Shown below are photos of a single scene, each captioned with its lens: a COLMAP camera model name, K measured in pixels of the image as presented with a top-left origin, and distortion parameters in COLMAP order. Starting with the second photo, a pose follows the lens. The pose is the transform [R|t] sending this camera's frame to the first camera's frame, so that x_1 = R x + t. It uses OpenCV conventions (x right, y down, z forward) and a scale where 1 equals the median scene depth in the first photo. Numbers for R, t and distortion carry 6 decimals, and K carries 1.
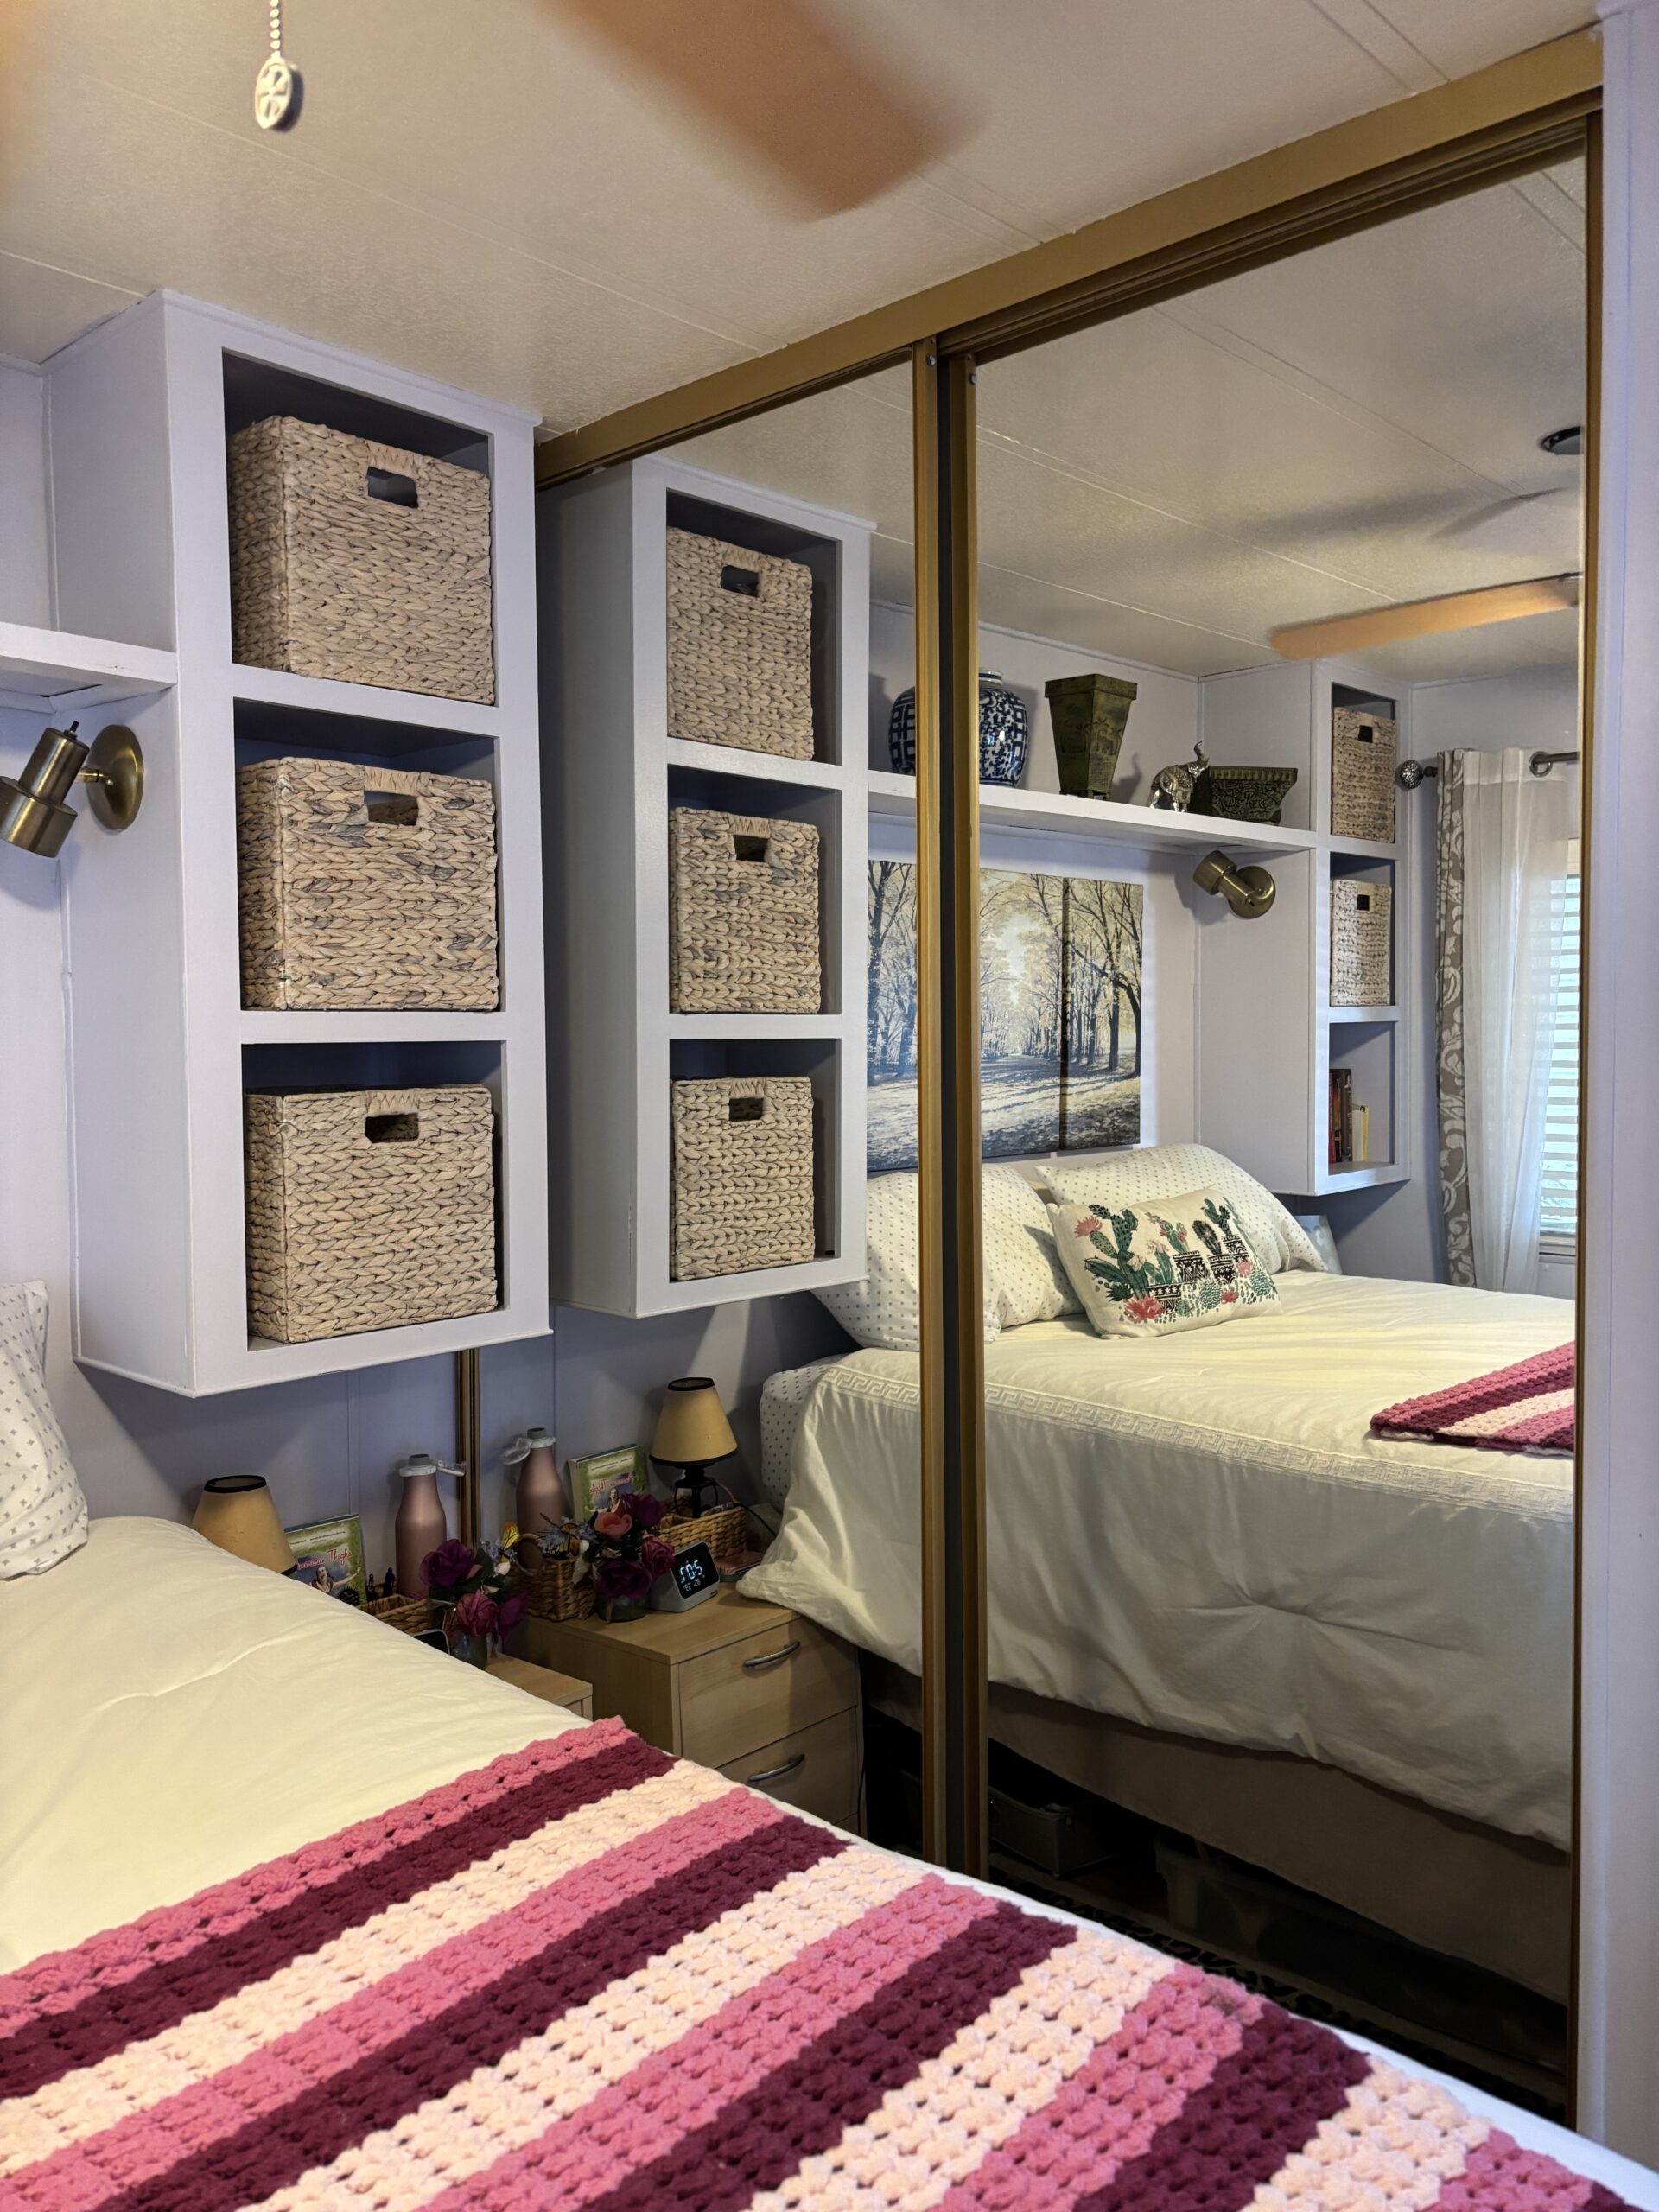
lens RADIAL K [[1676.5, 0, 833.8], [0, 1676.5, 1087.3], [0, 0, 1]] dist [0.053416, -0.056456]
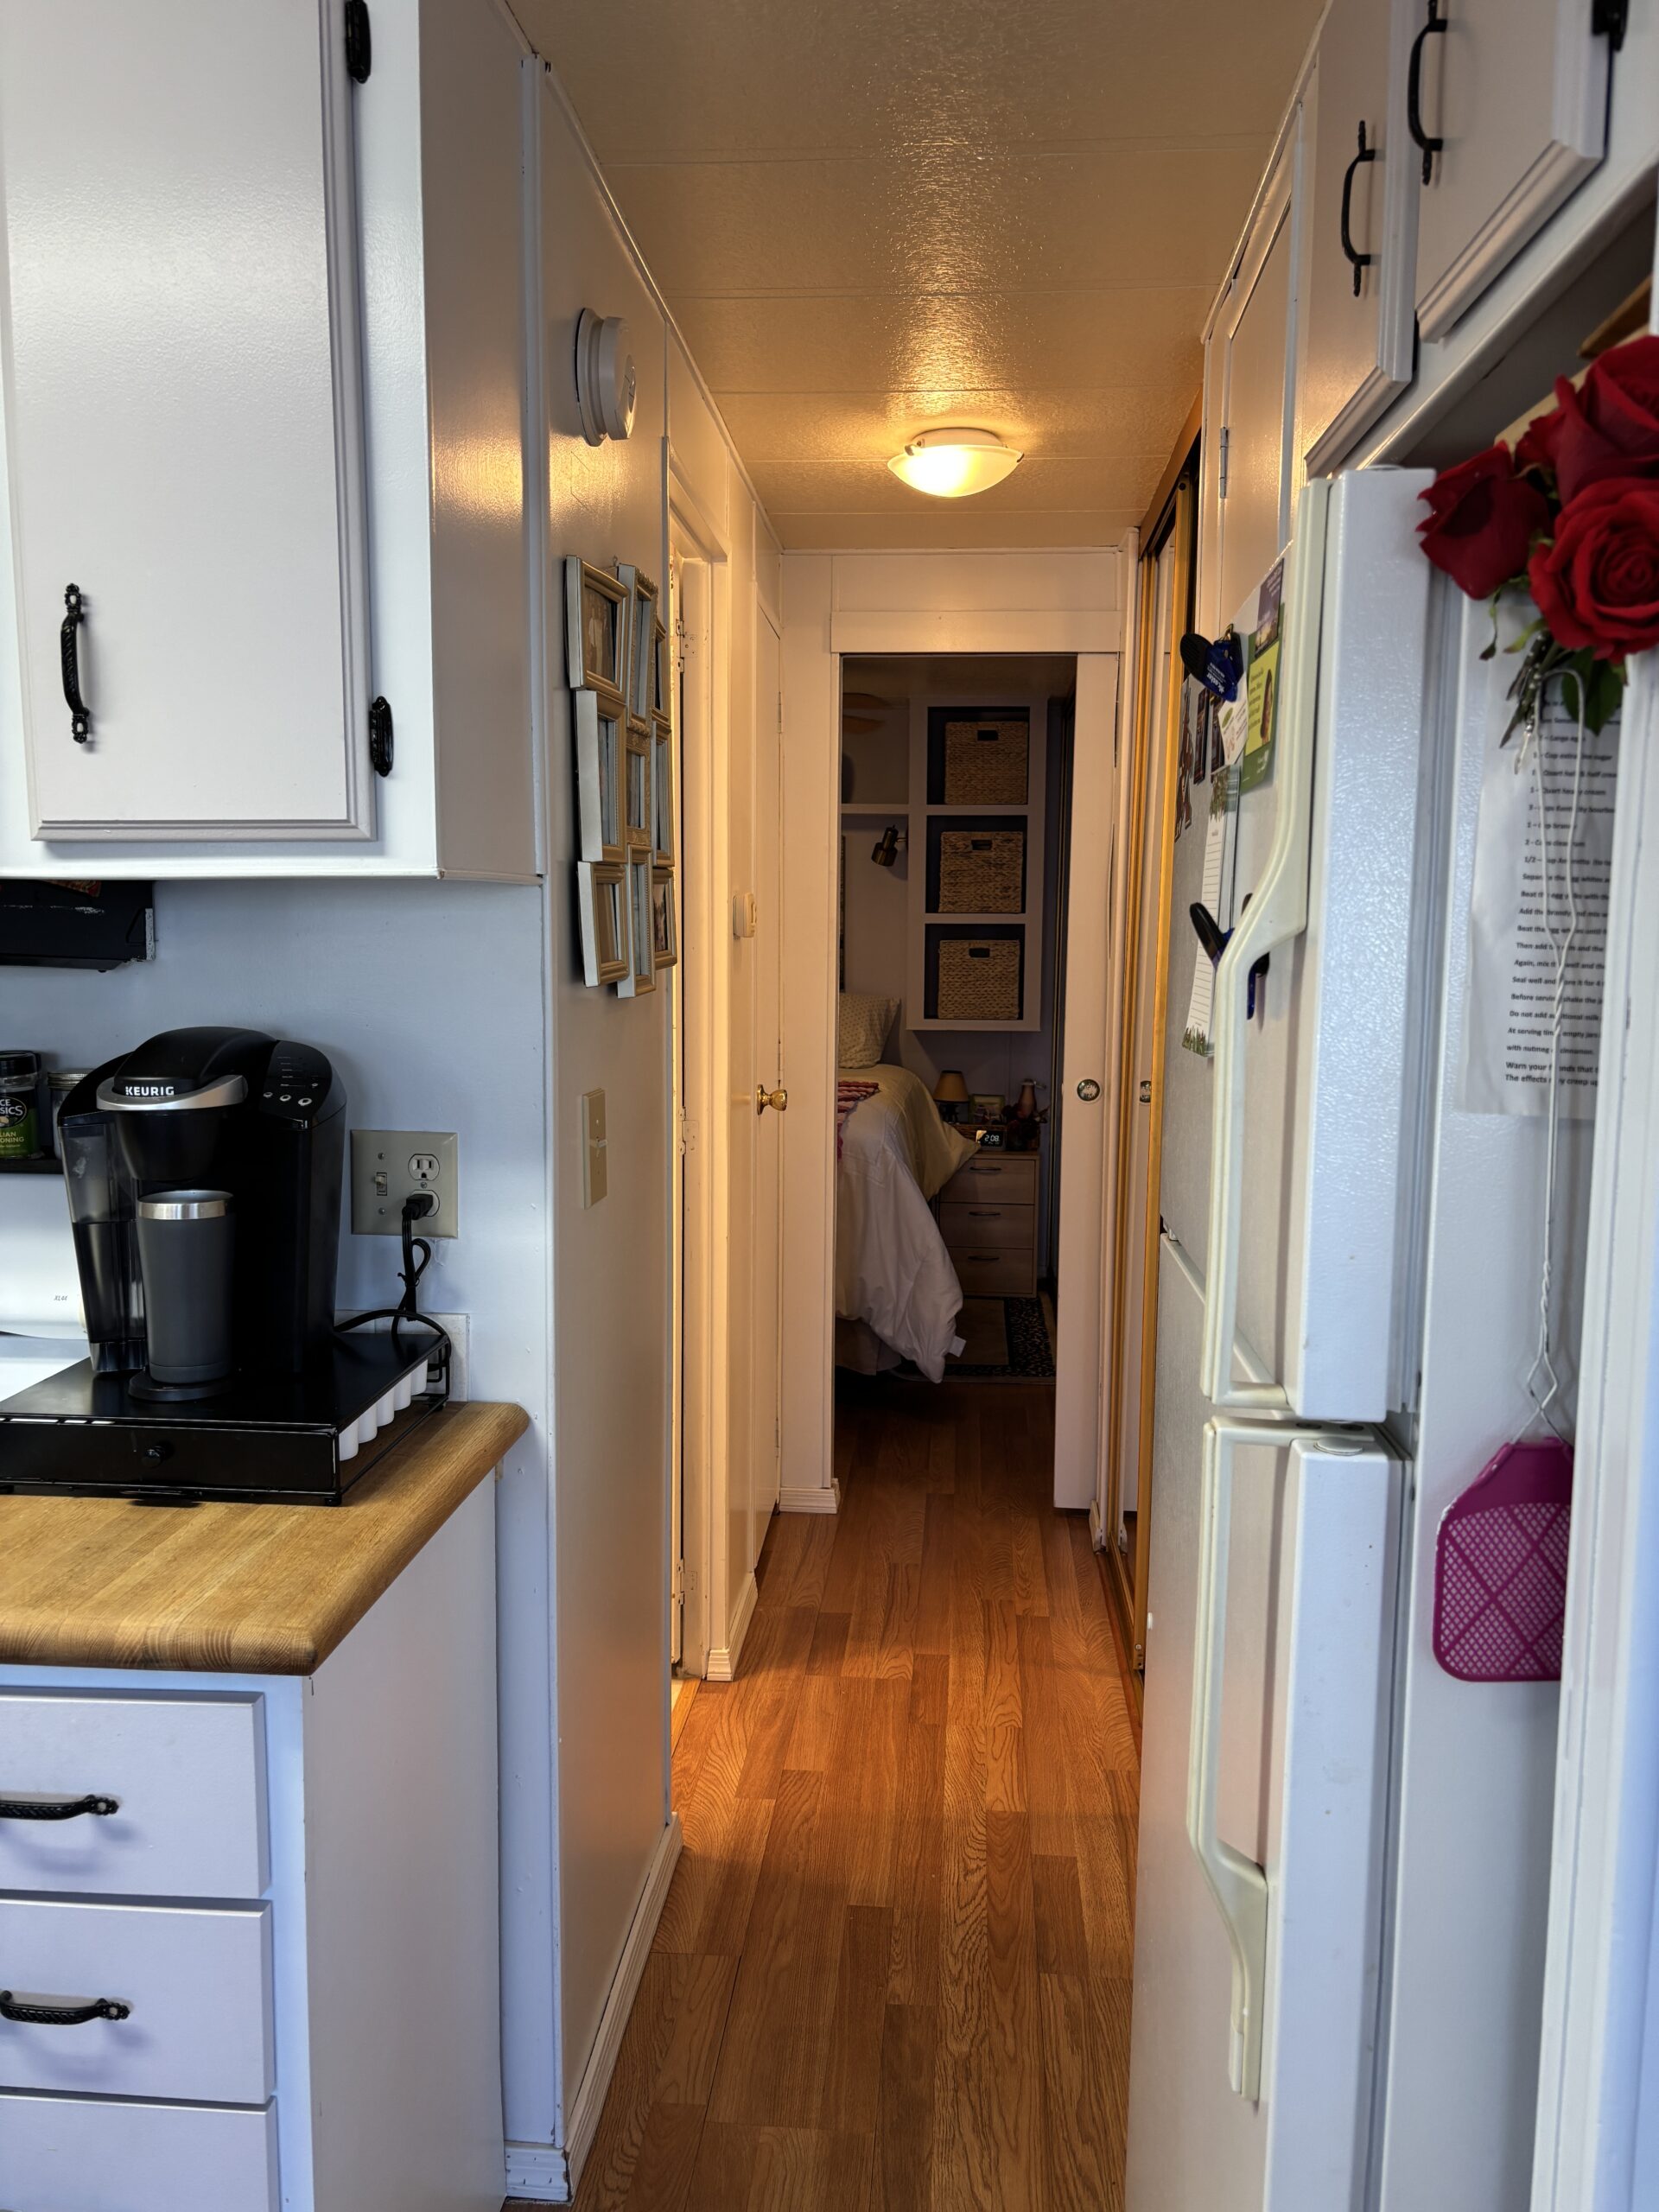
lens RADIAL K [[1676.5, 0, 840.9], [0, 1676.5, 1101.0], [0, 0, 1]] dist [0.053416, -0.056456]
pose [[0.616923, 0.094877, -0.781284, 4.963527], [-0.042099, 0.995264, 0.087620, 0.091696], [0.785897, -0.021164, 0.617995, -2.659953]]
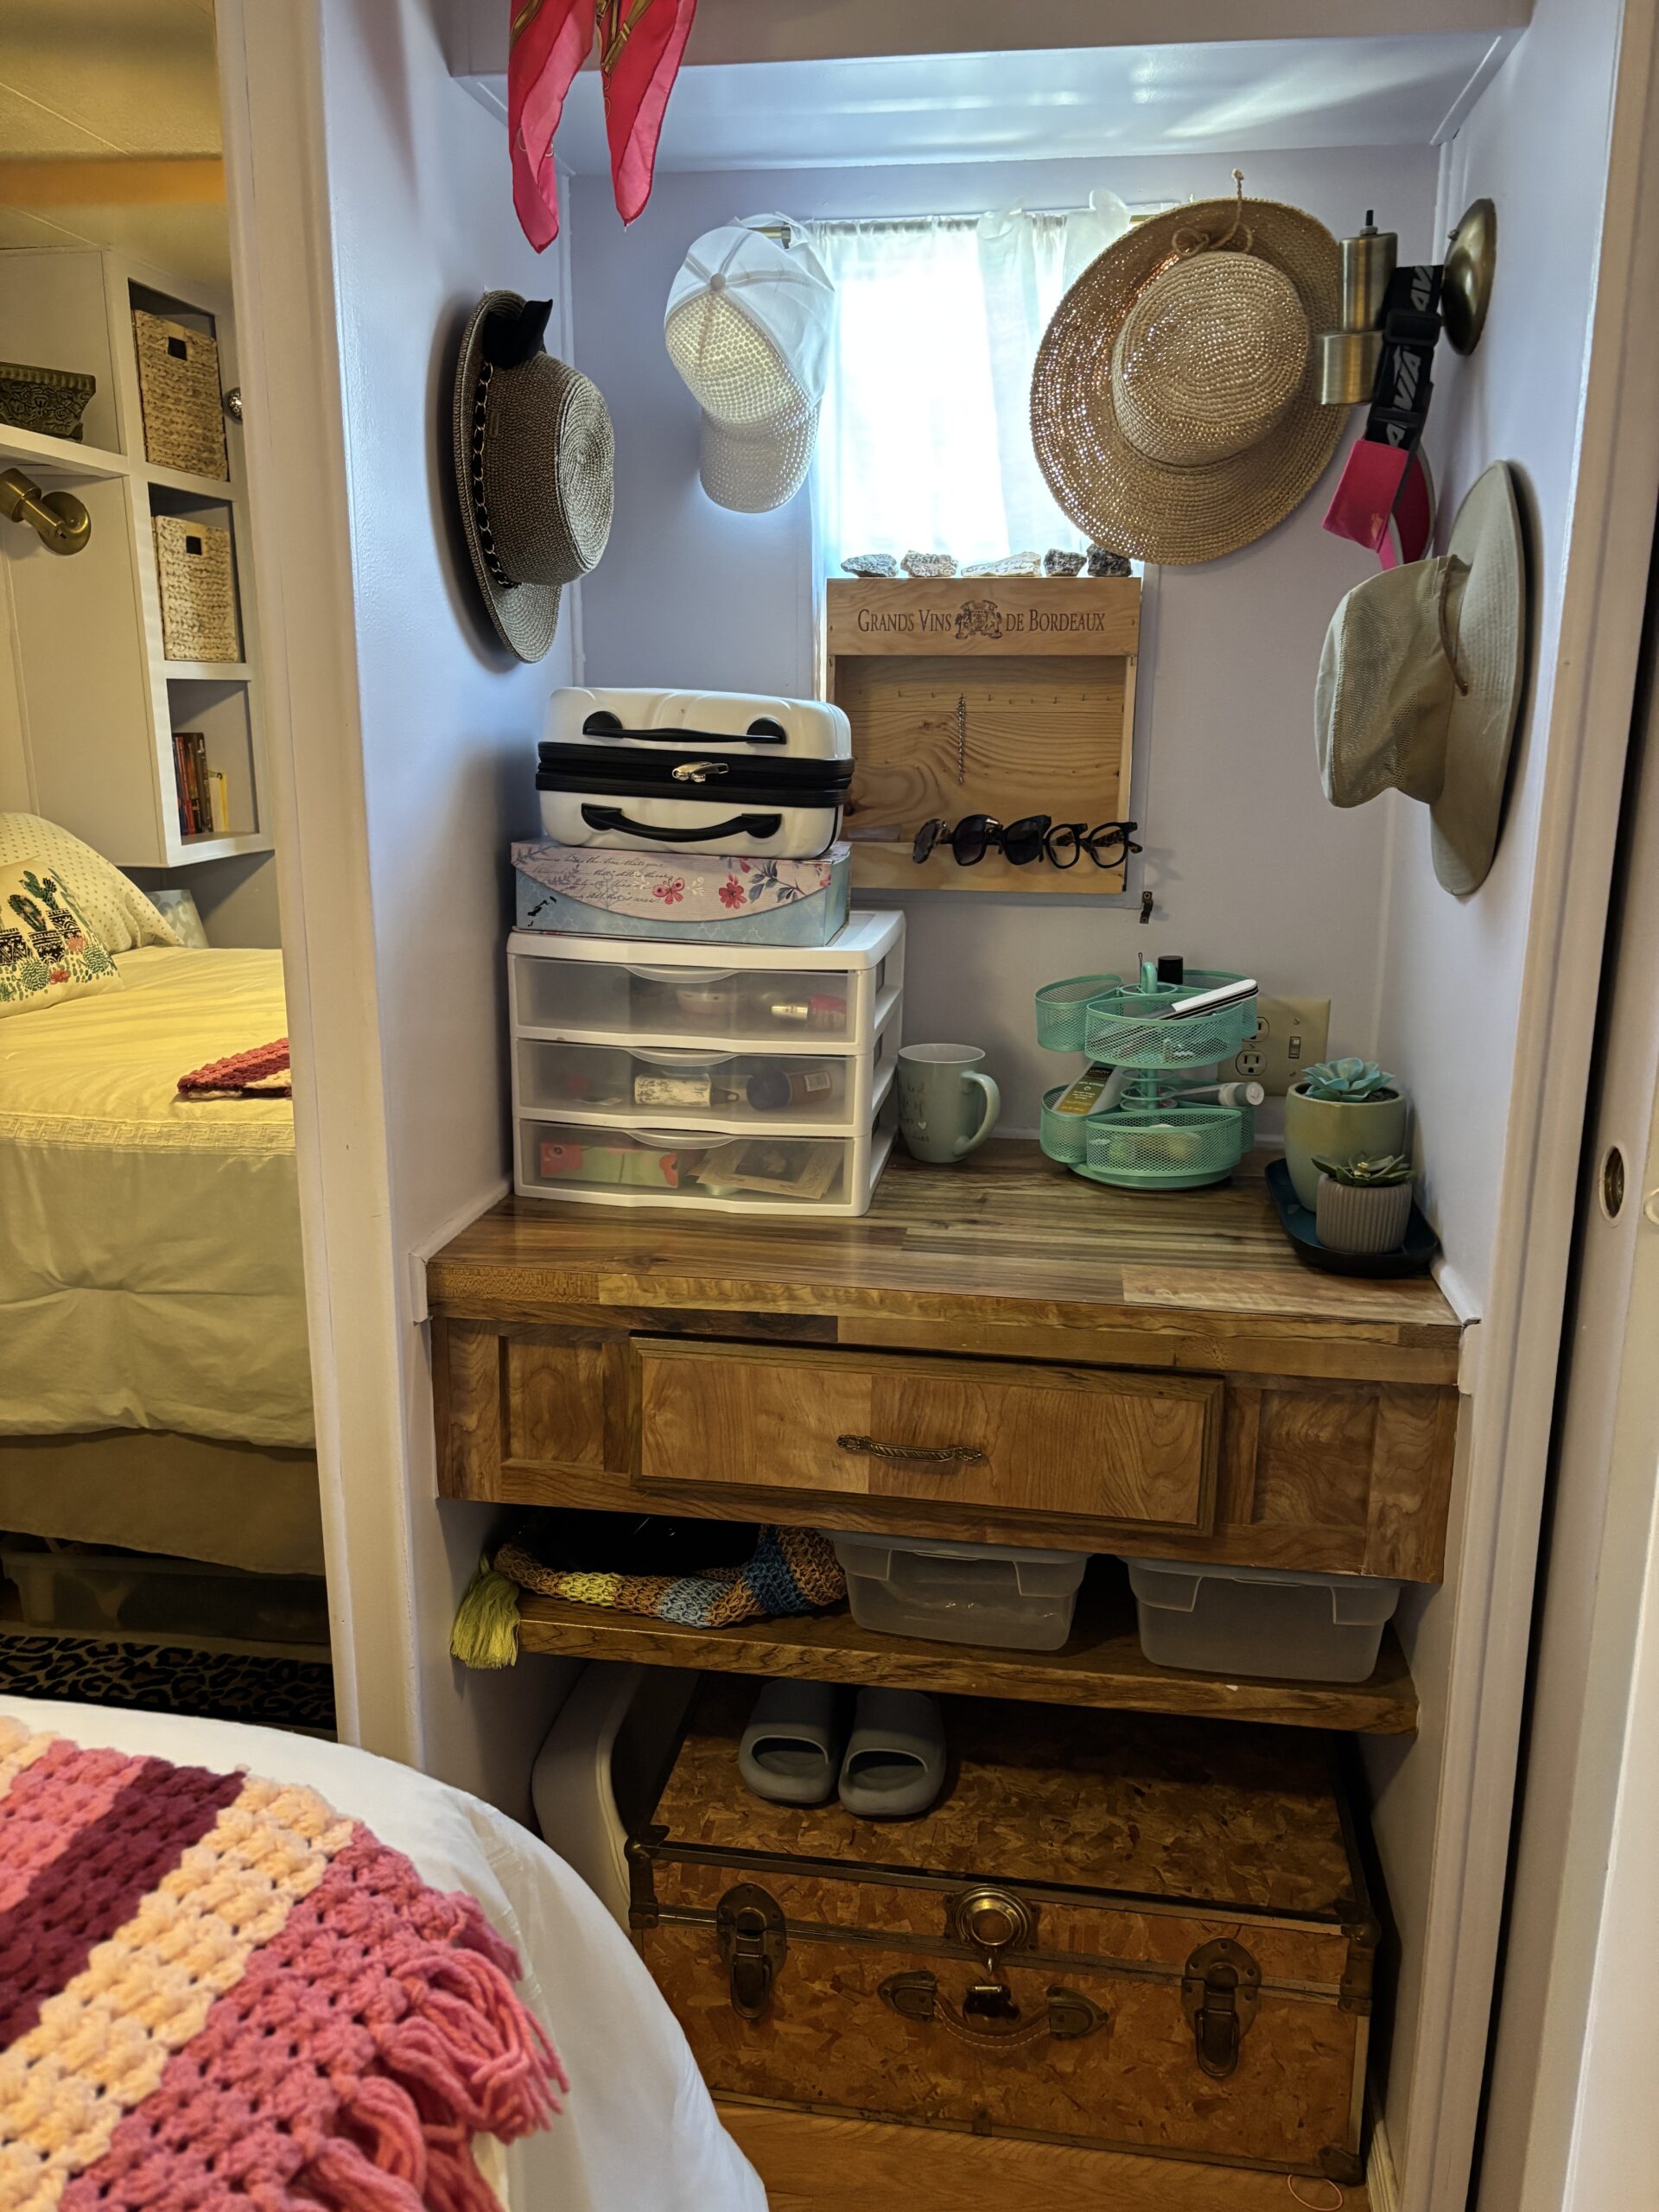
lens RADIAL K [[1676.5, 0, 815.1], [0, 1676.5, 1095.7], [0, 0, 1]] dist [0.053416, -0.056456]
pose [[0.830939, -0.108249, 0.545731, 0.057535], [0.006530, 0.982720, 0.184986, 0.017513], [-0.556325, -0.150148, 0.817287, 0.006464]]
